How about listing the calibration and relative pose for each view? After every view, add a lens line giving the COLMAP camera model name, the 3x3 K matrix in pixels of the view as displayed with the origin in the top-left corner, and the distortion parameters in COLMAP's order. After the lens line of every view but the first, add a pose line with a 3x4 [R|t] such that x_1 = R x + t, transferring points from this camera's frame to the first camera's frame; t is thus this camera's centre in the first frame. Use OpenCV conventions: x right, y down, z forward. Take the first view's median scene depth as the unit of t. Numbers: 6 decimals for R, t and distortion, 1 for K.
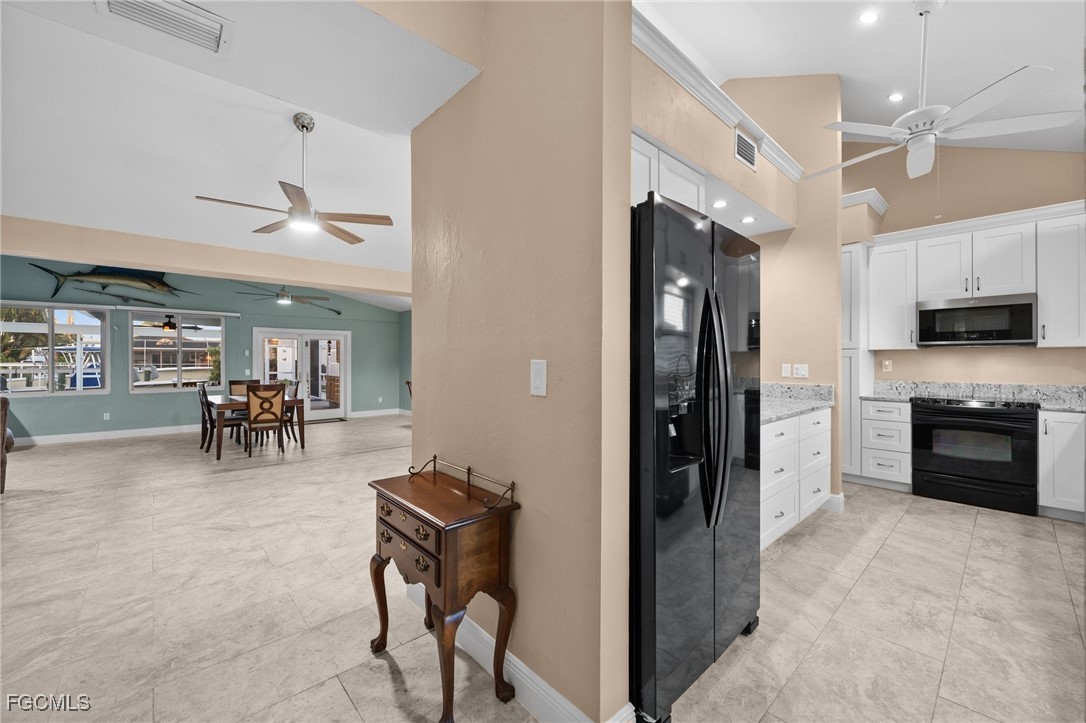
lens RADIAL K [[435.9, 0, 544.7], [0, 435.9, 360.1], [0, 0, 1]] dist [-0.003591, -0.000736]
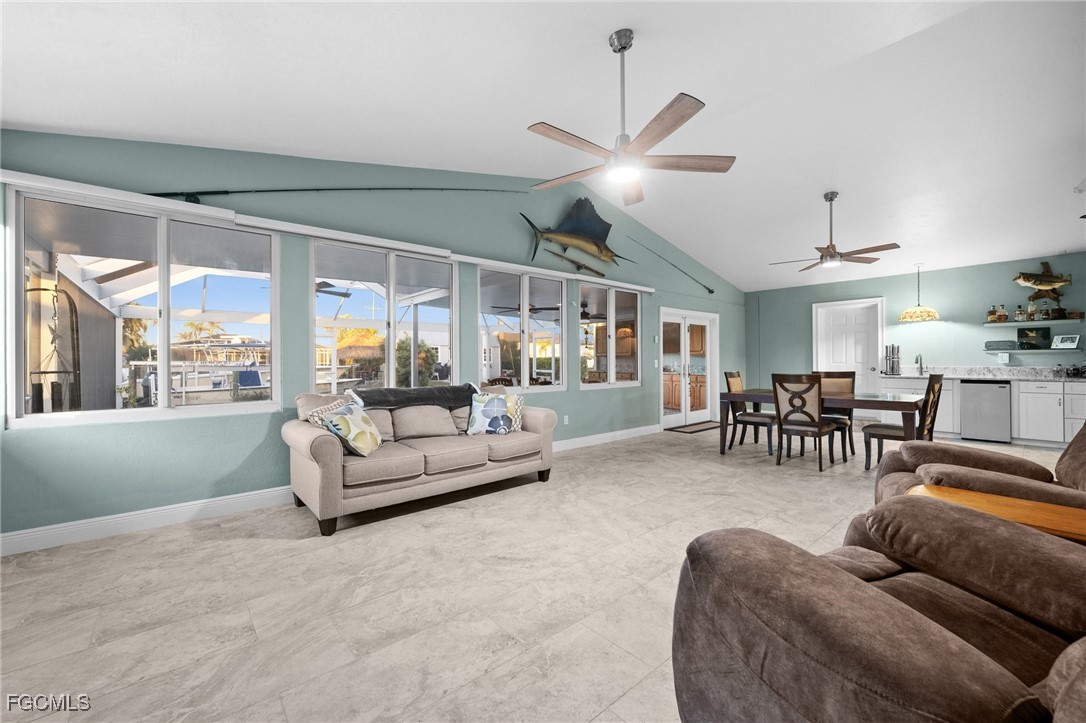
lens RADIAL K [[435.9, 0, 543.1], [0, 435.9, 357.3], [0, 0, 1]] dist [-0.003591, -0.000736]
pose [[0.999041, -0.005057, -0.043495, -1.031999], [0.004608, 0.999935, -0.010416, 0.035183], [0.043545, 0.010205, 0.998999, 0.262527]]
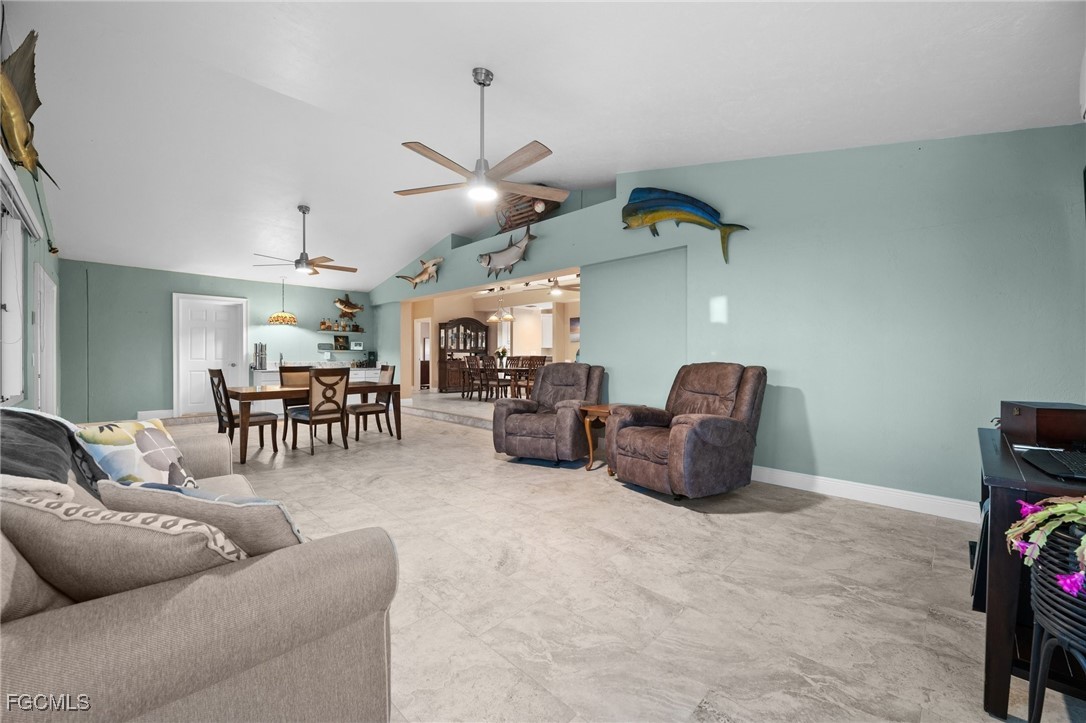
lens RADIAL K [[435.9, 0, 541.5], [0, 435.9, 361.9], [0, 0, 1]] dist [-0.003591, -0.000736]
pose [[-0.056443, -0.010642, 0.998349, -1.474644], [-0.000529, 0.999943, 0.010629, 0.036804], [-0.998406, 0.000072, -0.056446, 0.658271]]
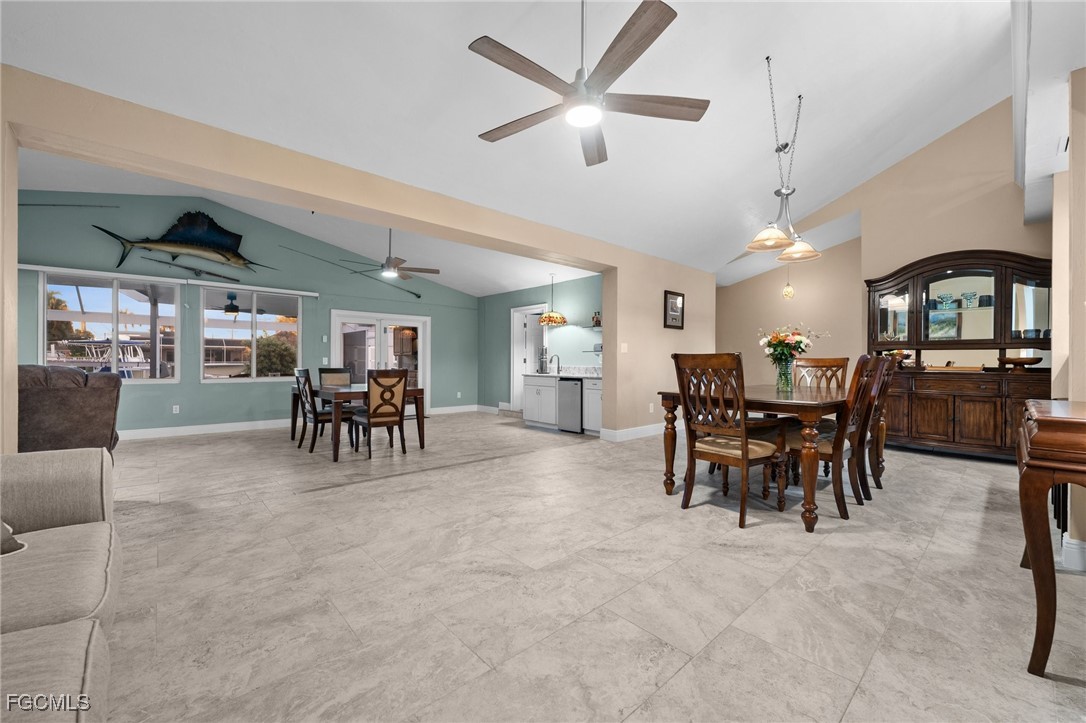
lens RADIAL K [[435.9, 0, 539.9], [0, 435.9, 363.4], [0, 0, 1]] dist [-0.003591, -0.000736]
pose [[0.999919, 0.005499, -0.011456, -0.341194], [-0.005484, 0.999984, 0.001404, 0.040884], [0.011464, -0.001341, 0.999933, 0.184604]]
